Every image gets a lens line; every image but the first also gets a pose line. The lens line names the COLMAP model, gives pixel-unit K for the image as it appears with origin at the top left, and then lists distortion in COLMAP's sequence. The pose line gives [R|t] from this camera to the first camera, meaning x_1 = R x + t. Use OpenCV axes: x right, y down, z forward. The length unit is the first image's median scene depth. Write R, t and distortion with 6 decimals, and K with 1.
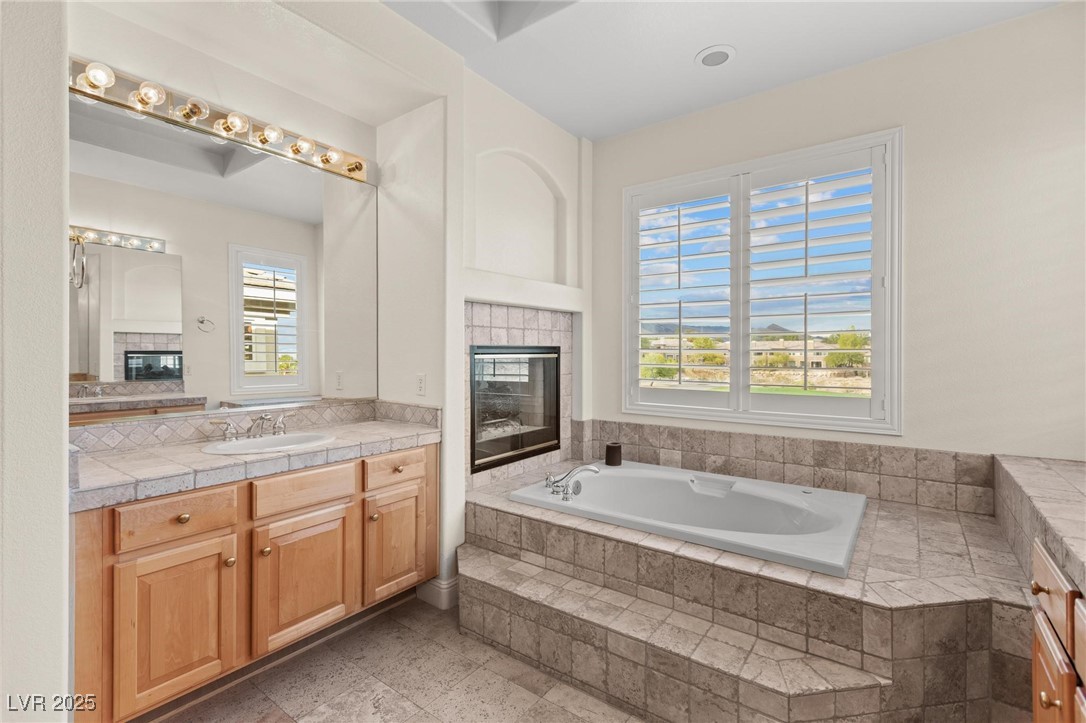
lens RADIAL K [[490.4, 0, 540.6], [0, 490.4, 352.8], [0, 0, 1]] dist [0.000763, 0.000412]
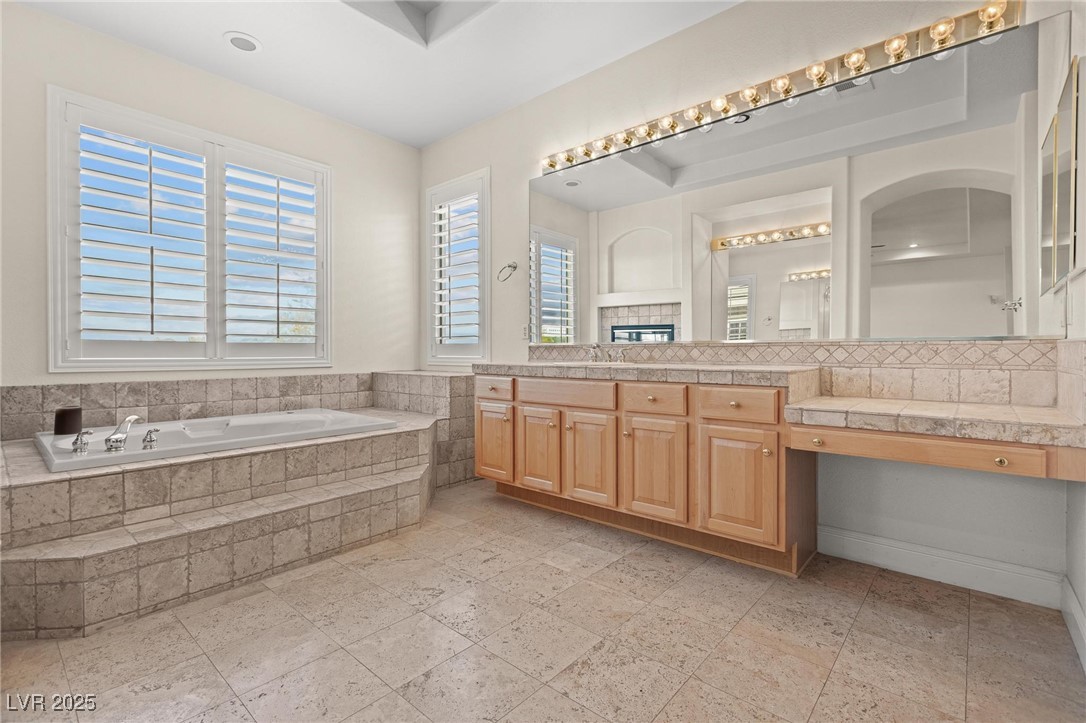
lens RADIAL K [[490.4, 0, 540.6], [0, 490.4, 352.8], [0, 0, 1]] dist [0.000763, 0.000412]
pose [[0.084499, -0.002520, 0.996420, -0.796965], [-0.000580, 0.999997, 0.002578, 0.128881], [-0.996423, -0.000796, 0.084497, 0.231348]]
